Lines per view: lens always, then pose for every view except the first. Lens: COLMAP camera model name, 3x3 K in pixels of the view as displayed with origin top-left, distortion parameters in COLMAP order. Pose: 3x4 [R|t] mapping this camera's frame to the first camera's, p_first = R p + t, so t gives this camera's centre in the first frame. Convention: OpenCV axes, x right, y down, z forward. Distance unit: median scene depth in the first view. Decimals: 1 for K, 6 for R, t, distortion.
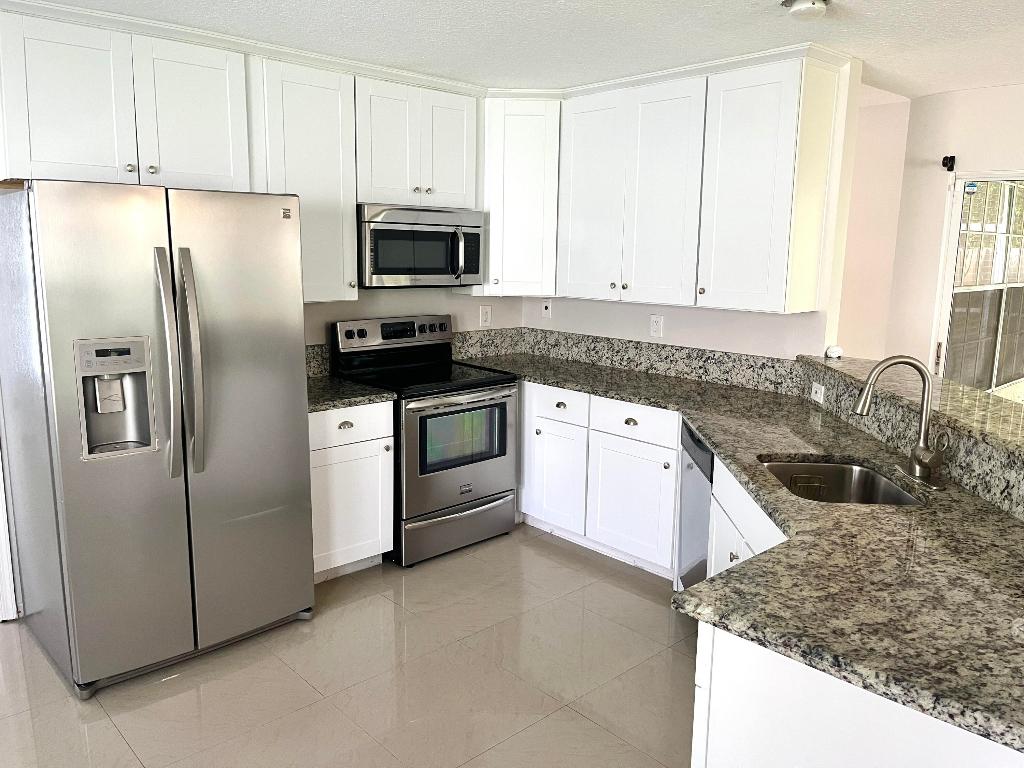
lens RADIAL K [[777.9, 0, 510.8], [0, 777.9, 384.9], [0, 0, 1]] dist [0.047869, -0.004952]
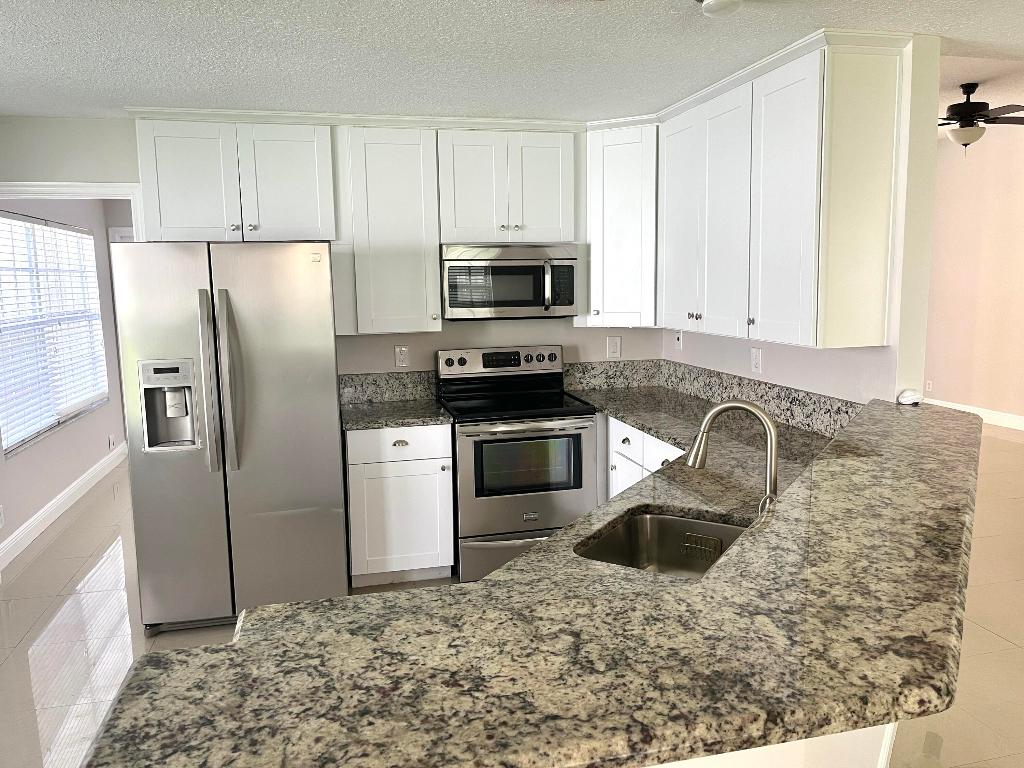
lens RADIAL K [[777.9, 0, 511.3], [0, 777.9, 382.6], [0, 0, 1]] dist [0.047869, -0.004952]
pose [[0.874831, 0.035309, -0.483140, 0.404657], [-0.055267, 0.998103, -0.027130, -0.011630], [0.481266, 0.050436, 0.875122, 0.091342]]
